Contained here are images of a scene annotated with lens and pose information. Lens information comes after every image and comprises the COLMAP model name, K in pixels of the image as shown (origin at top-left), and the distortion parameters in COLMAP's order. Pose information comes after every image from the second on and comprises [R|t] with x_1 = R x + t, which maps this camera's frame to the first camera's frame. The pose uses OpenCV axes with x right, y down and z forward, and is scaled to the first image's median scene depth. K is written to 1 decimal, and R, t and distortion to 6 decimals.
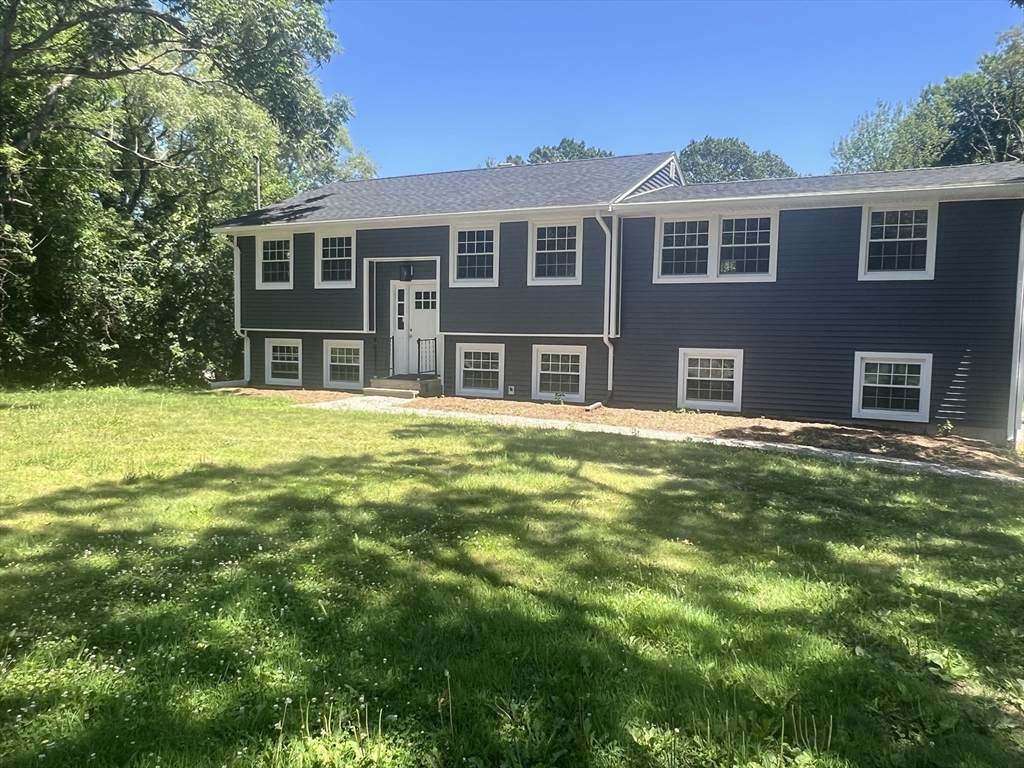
lens RADIAL K [[779.8, 0, 506.9], [0, 779.8, 387.6], [0, 0, 1]] dist [0.030017, -0.036674]
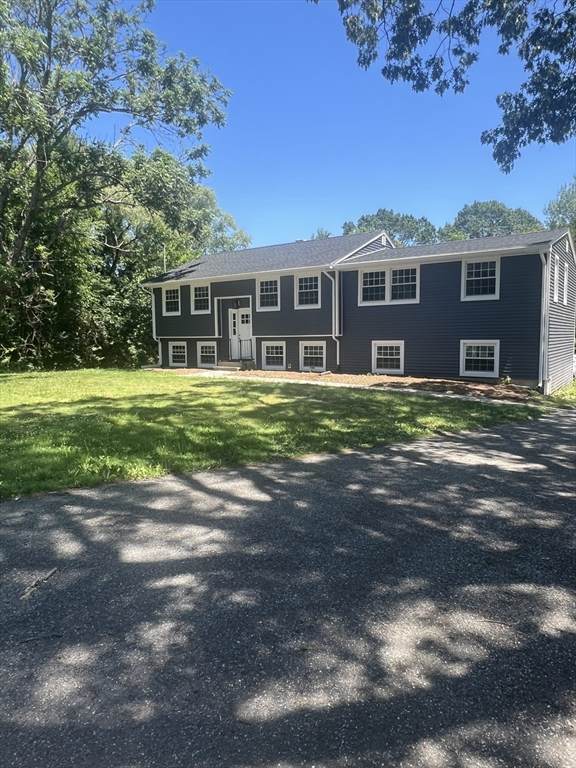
lens RADIAL K [[516.2, 0, 291.4], [0, 516.2, 383.2], [0, 0, 1]] dist [0.009461, -0.006827]
pose [[0.989173, -0.013485, -0.146130, 0.183296], [0.016184, 0.999719, 0.017296, 0.022455], [0.145856, -0.019474, 0.989114, -0.209521]]
